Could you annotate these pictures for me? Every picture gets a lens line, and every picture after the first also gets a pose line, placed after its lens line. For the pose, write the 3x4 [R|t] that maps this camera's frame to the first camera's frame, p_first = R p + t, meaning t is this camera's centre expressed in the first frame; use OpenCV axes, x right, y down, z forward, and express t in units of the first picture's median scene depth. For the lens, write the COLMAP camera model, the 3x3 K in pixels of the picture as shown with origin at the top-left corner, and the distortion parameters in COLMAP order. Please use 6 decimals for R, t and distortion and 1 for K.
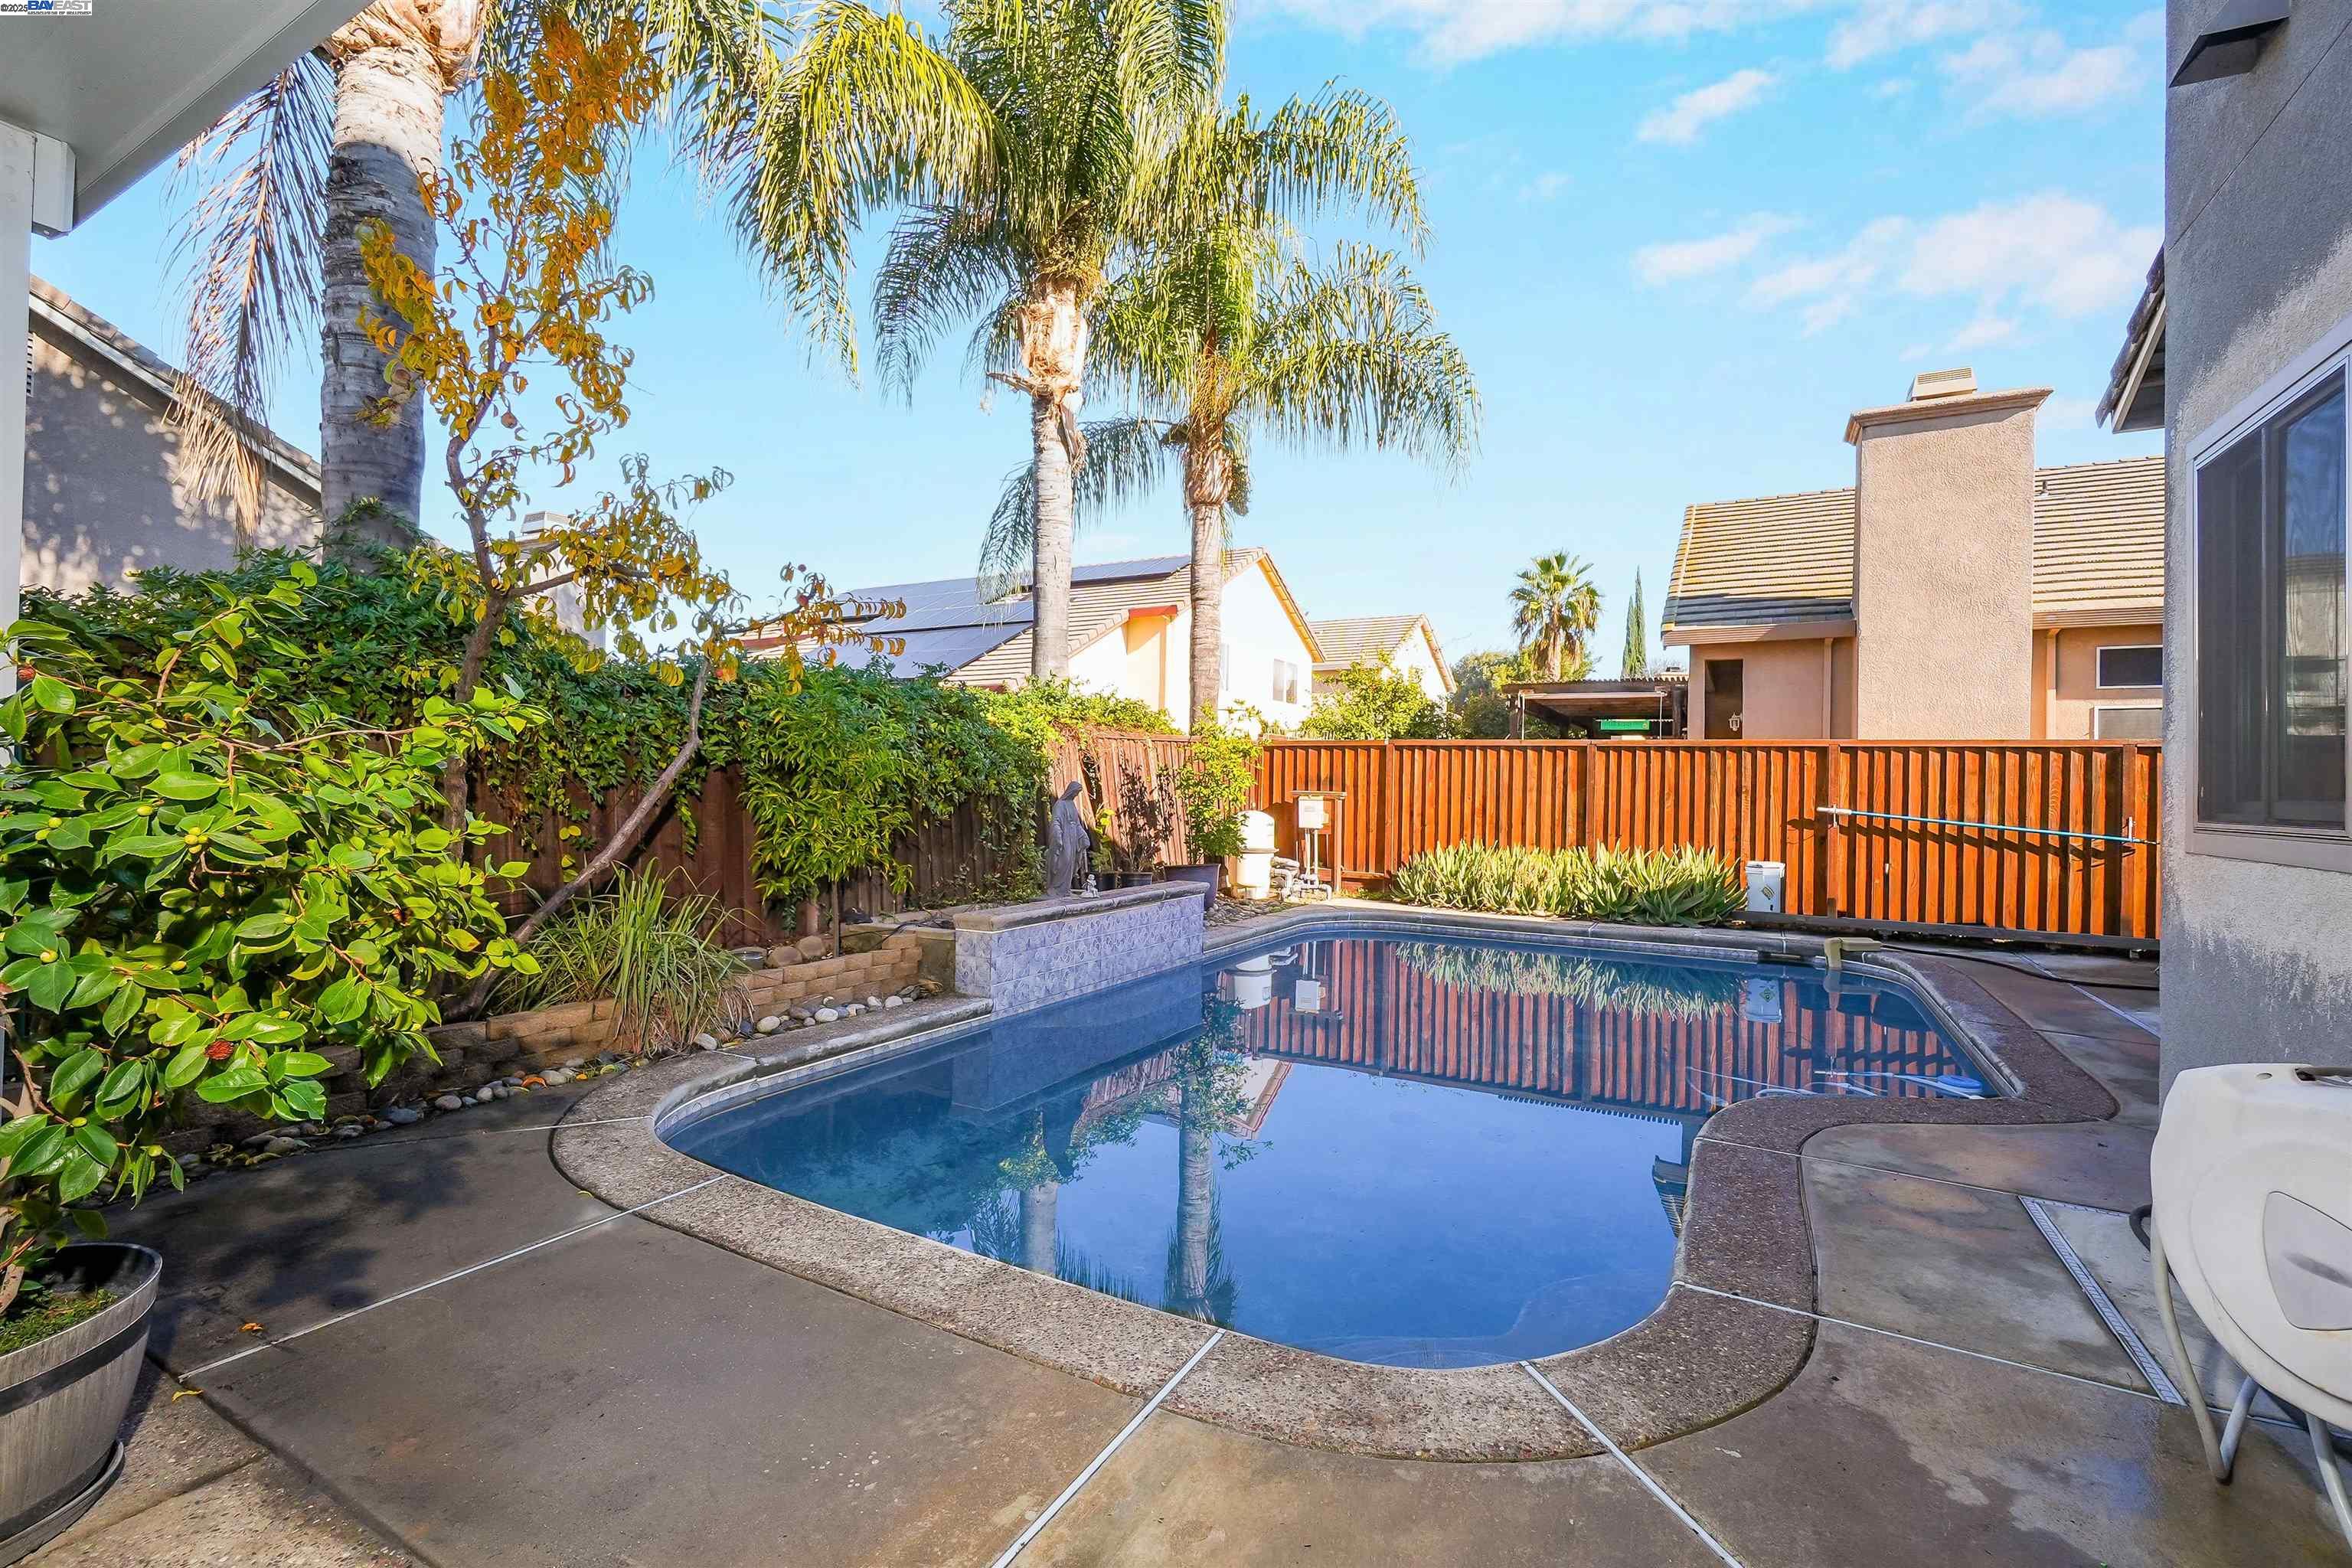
lens RADIAL K [[1014.5, 0, 1186.2], [0, 1014.5, 774.6], [0, 0, 1]] dist [-0.006924, 0.000962]
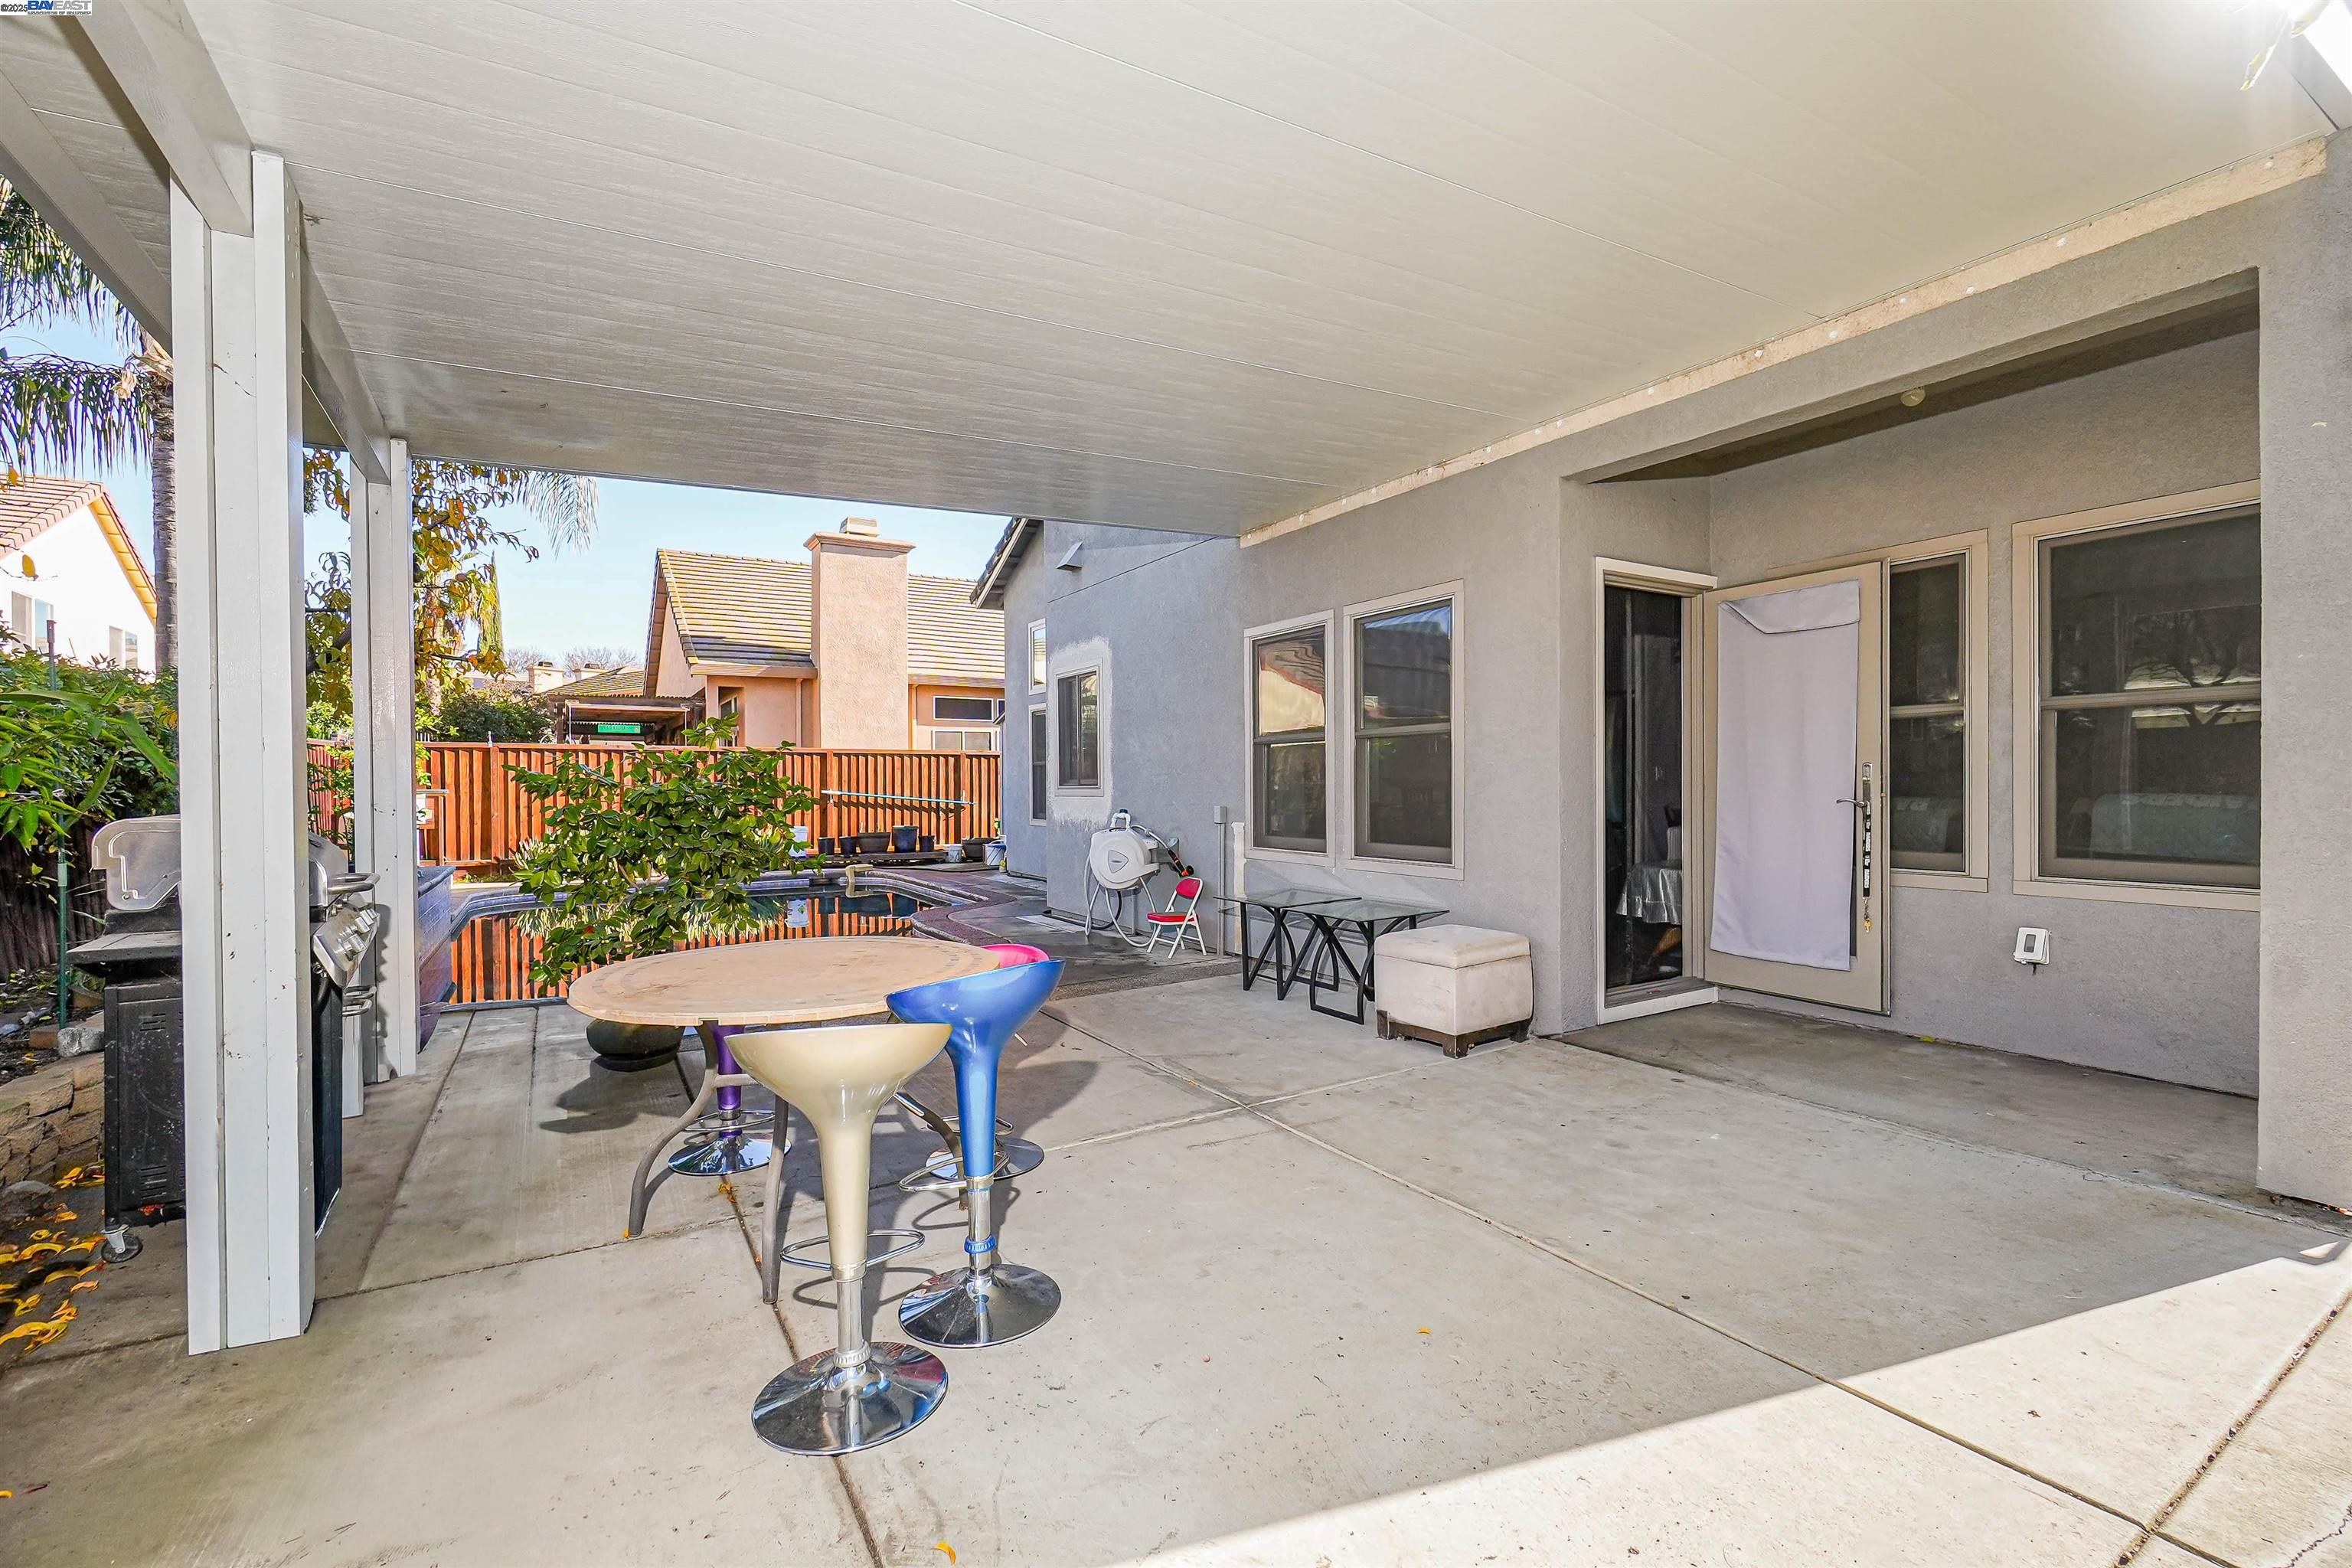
lens RADIAL K [[1014.5, 0, 1178.9], [0, 1014.5, 786.7], [0, 0, 1]] dist [-0.006924, 0.000962]
pose [[0.491043, -0.023812, 0.870810, -0.451314], [0.007321, 0.999704, 0.023208, -0.006037], [-0.871104, -0.005021, 0.491072, -0.253418]]
